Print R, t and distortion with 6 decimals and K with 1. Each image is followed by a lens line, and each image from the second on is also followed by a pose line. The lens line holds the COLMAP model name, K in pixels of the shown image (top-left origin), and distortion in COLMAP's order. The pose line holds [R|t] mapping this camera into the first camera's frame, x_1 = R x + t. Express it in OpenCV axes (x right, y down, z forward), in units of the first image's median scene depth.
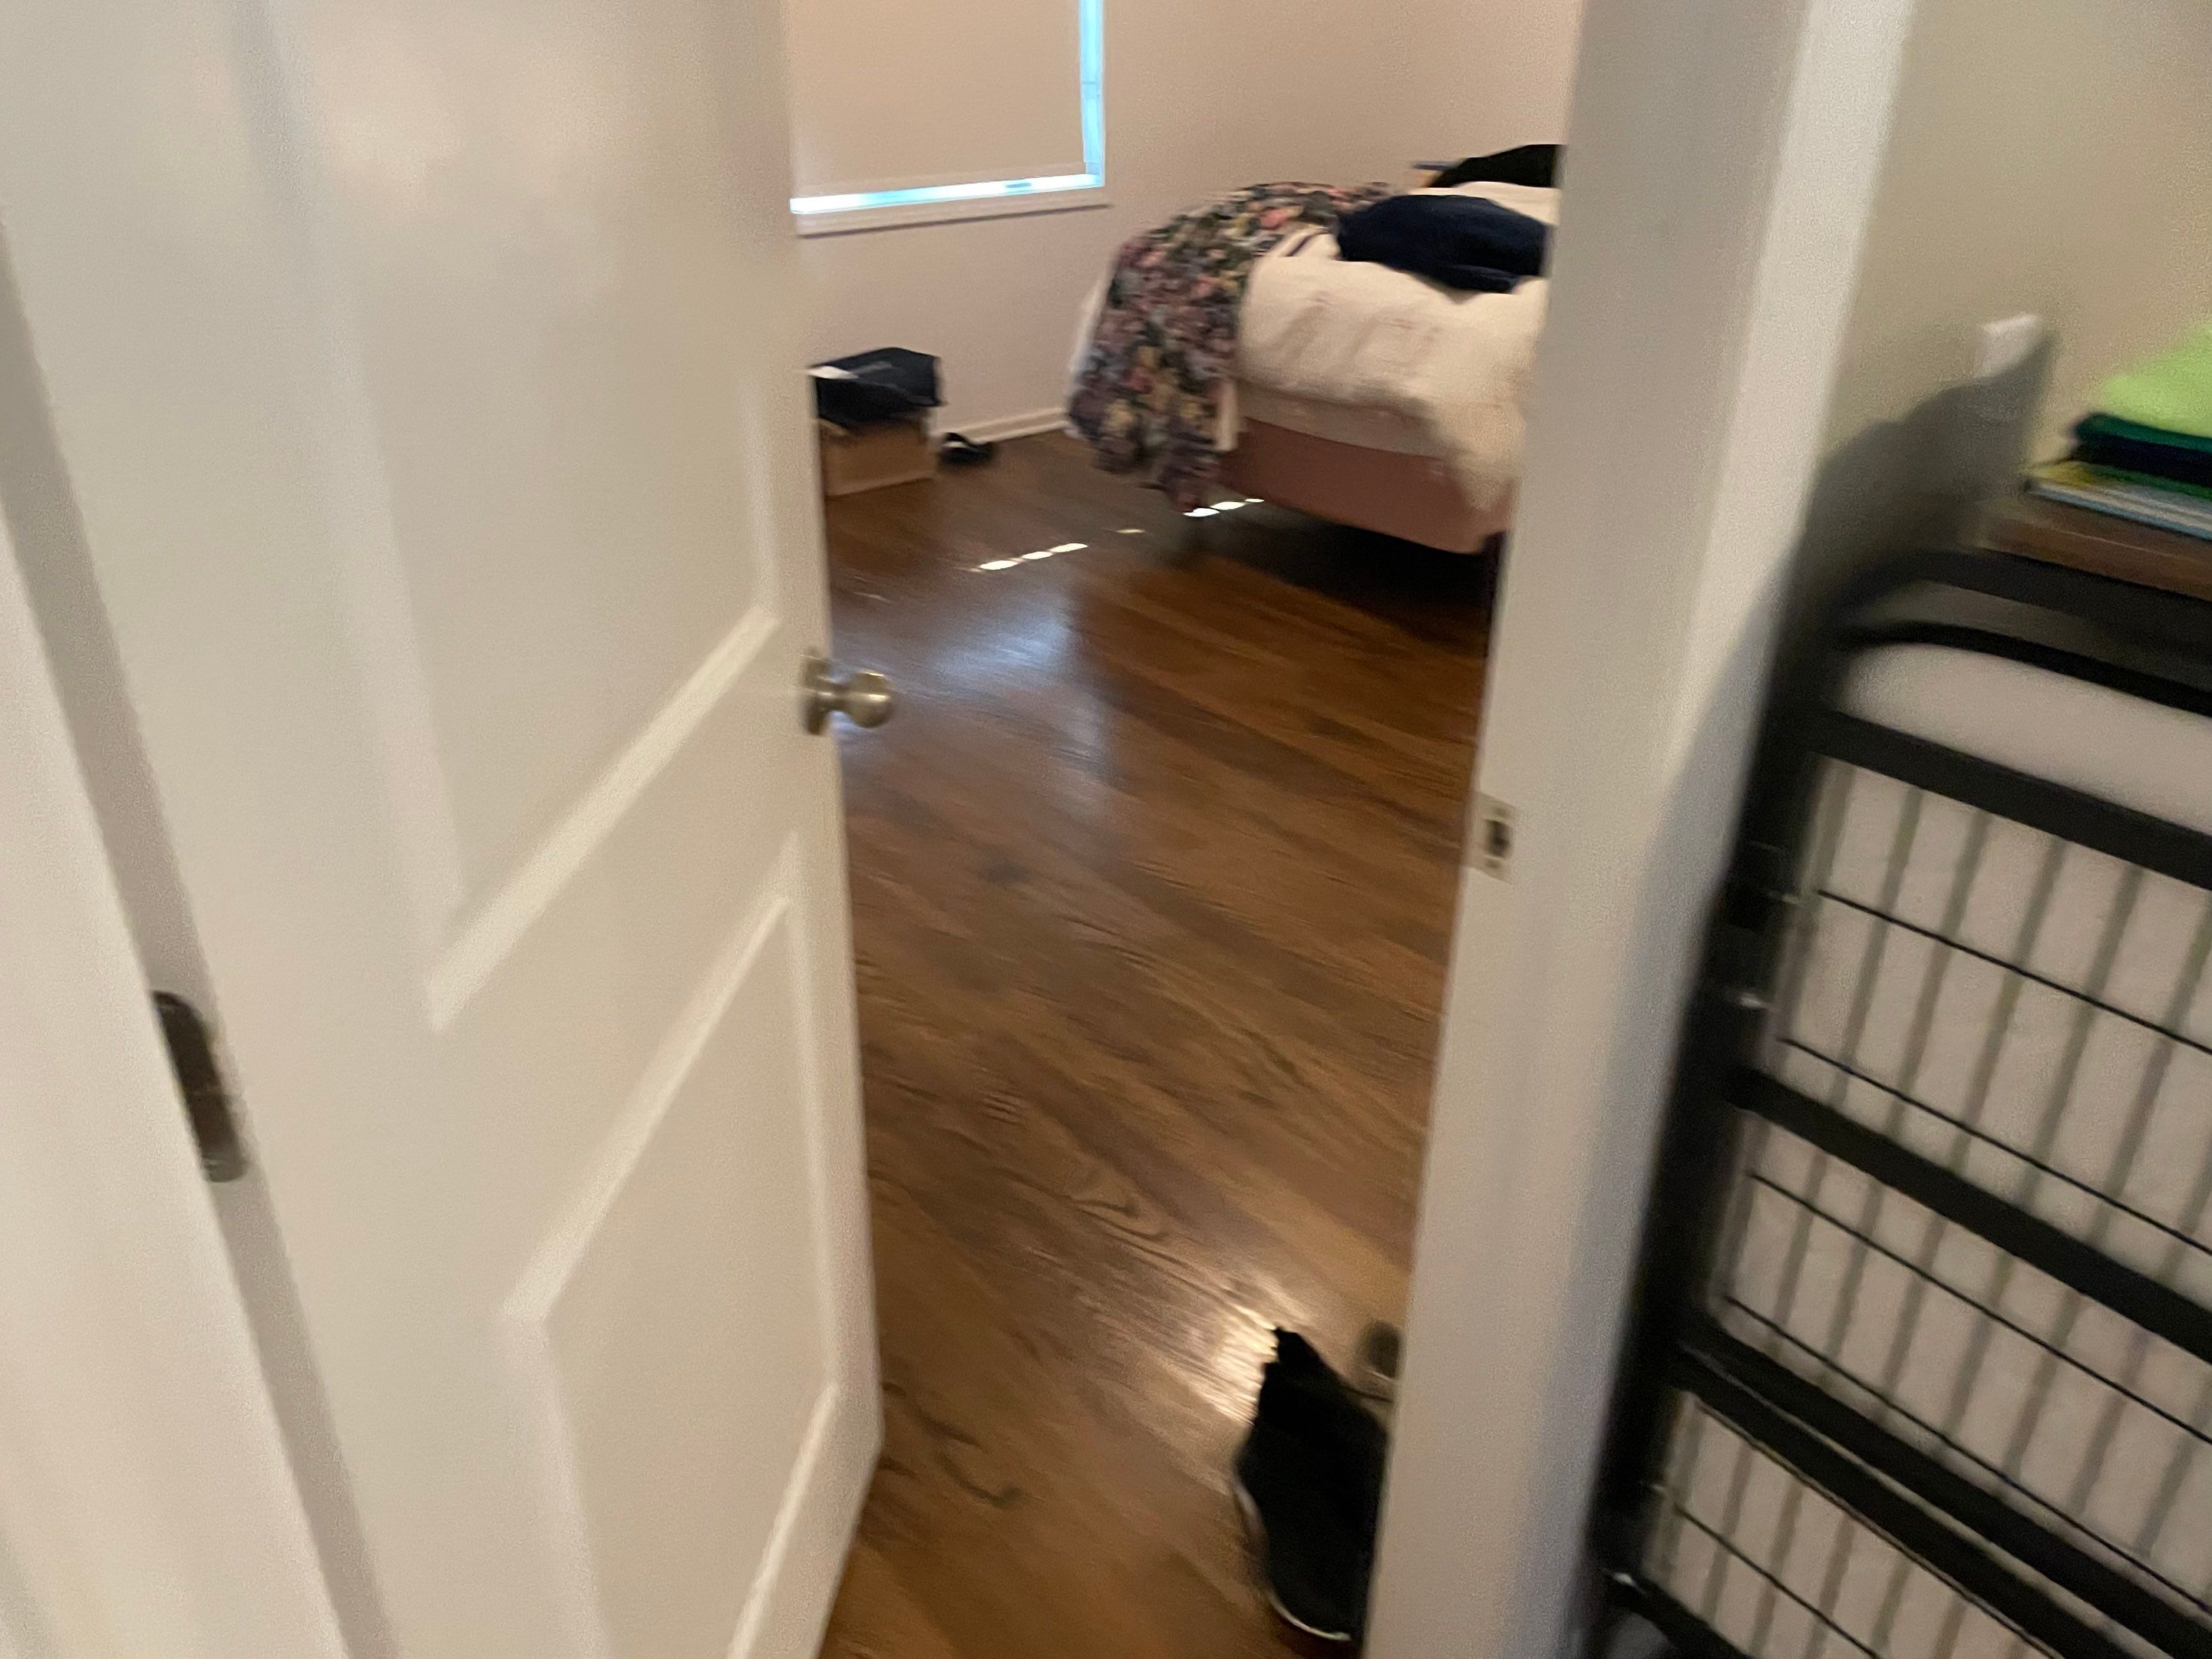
lens RADIAL K [[1658.7, 0, 1112.6], [0, 1658.7, 821.3], [0, 0, 1]] dist [0.139768, -0.208709]
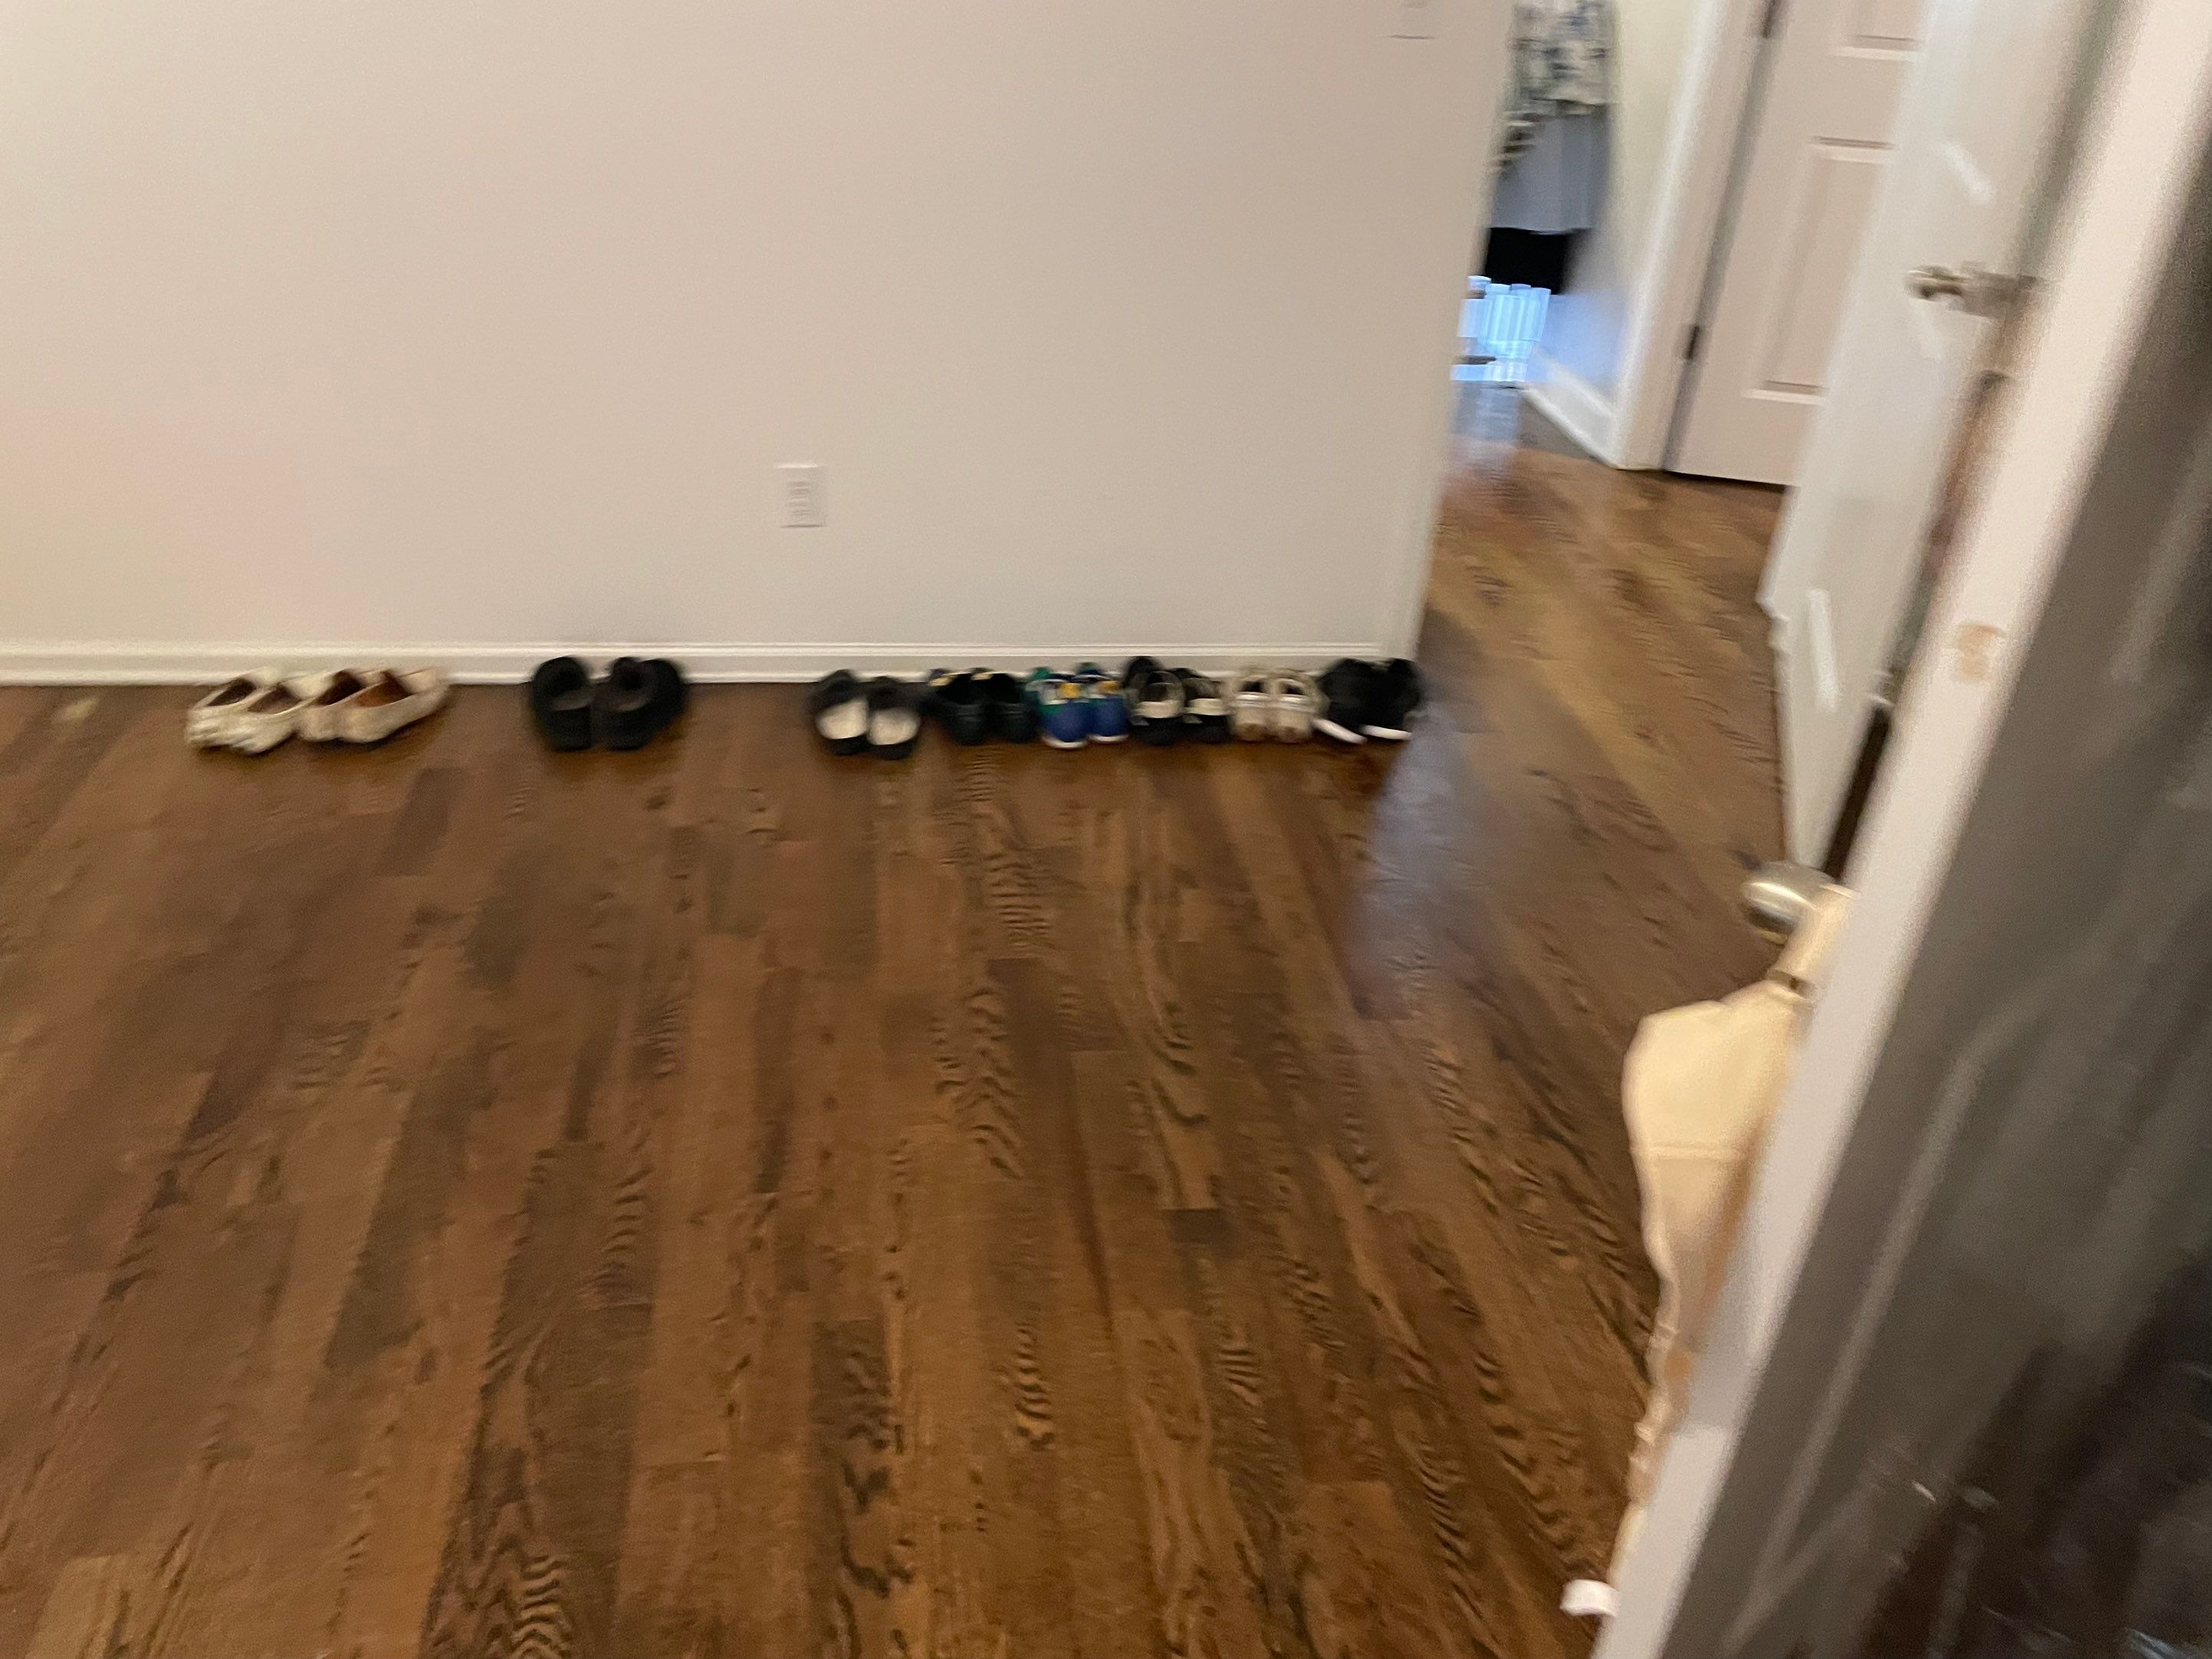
lens RADIAL K [[1671.3, 0, 1098.4], [0, 1671.3, 792.0], [0, 0, 1]] dist [0.110592, -0.151664]
pose [[-0.836181, -0.327009, 0.440302, -0.187105], [0.197414, 0.569540, 0.797905, -0.428394], [-0.511692, 0.754115, -0.411683, 0.817508]]
